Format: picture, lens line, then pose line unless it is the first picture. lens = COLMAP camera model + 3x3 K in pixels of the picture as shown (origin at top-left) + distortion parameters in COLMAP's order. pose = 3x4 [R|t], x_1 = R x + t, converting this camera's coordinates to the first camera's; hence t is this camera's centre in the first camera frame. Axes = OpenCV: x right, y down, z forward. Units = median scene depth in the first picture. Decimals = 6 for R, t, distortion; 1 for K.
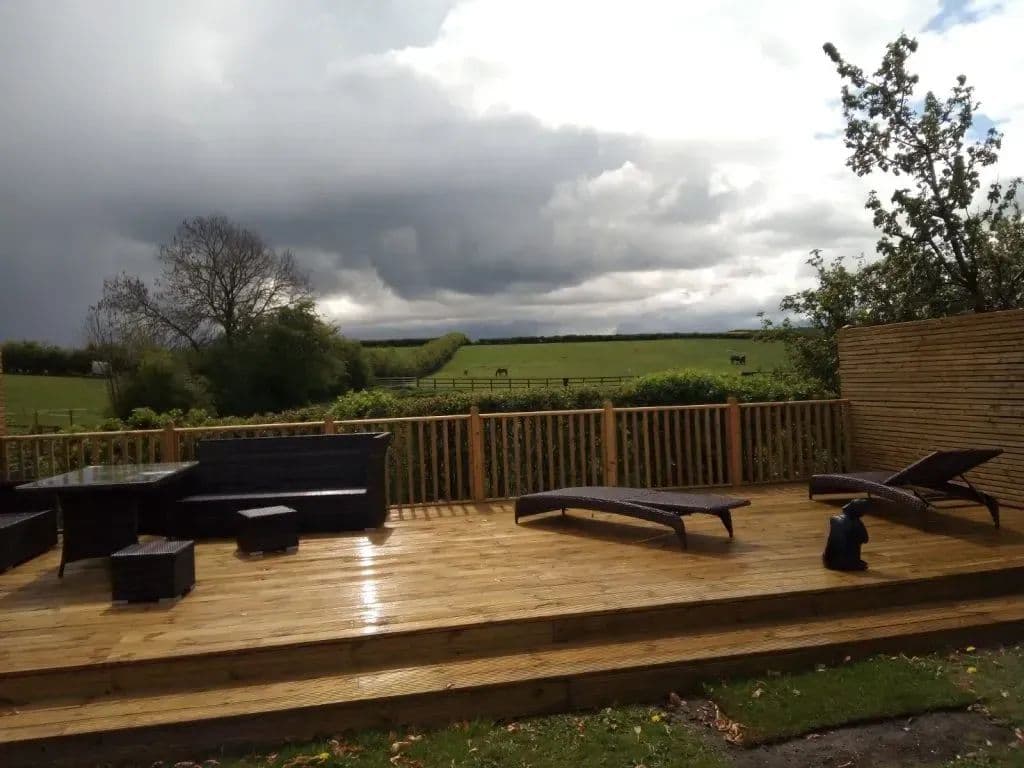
lens RADIAL K [[788.6, 0, 512.0], [0, 788.6, 384.0], [0, 0, 1]] dist [0.000285, -0.074269]
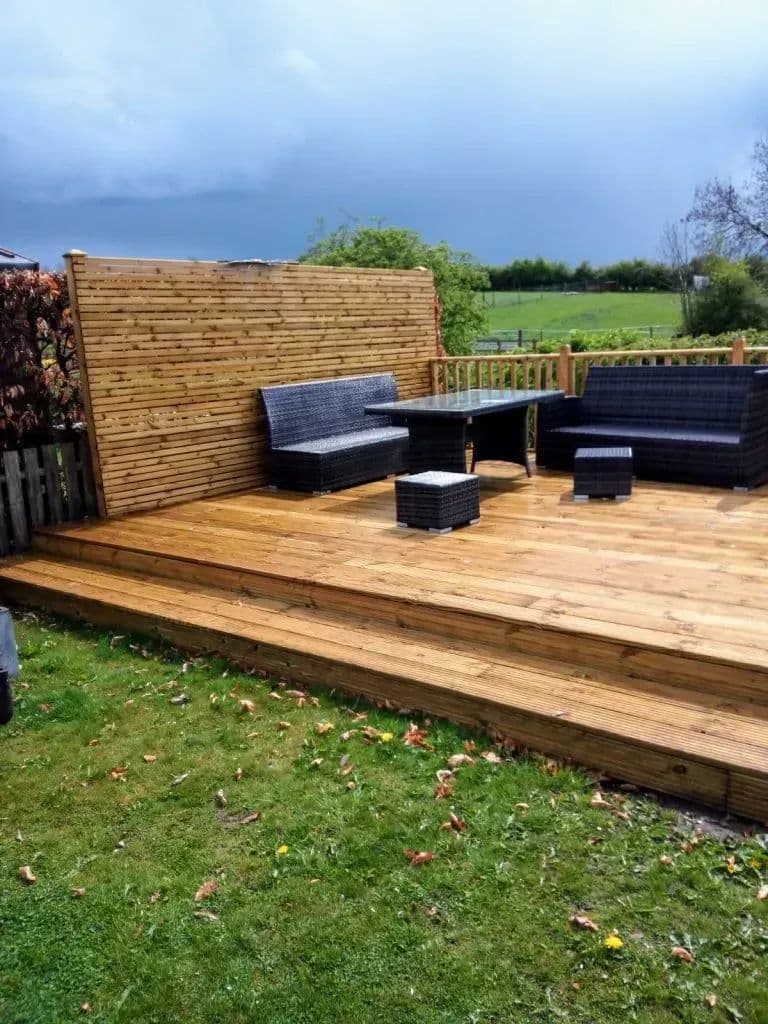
lens RADIAL K [[792.0, 0, 384.0], [0, 792.0, 483.8], [0, 0, 1]] dist [0.003044, -0.000994]
pose [[0.638490, 0.148347, -0.755198, 0.192044], [0.029135, 0.975885, 0.216330, -0.003663], [0.769078, -0.160127, 0.618771, 0.227542]]
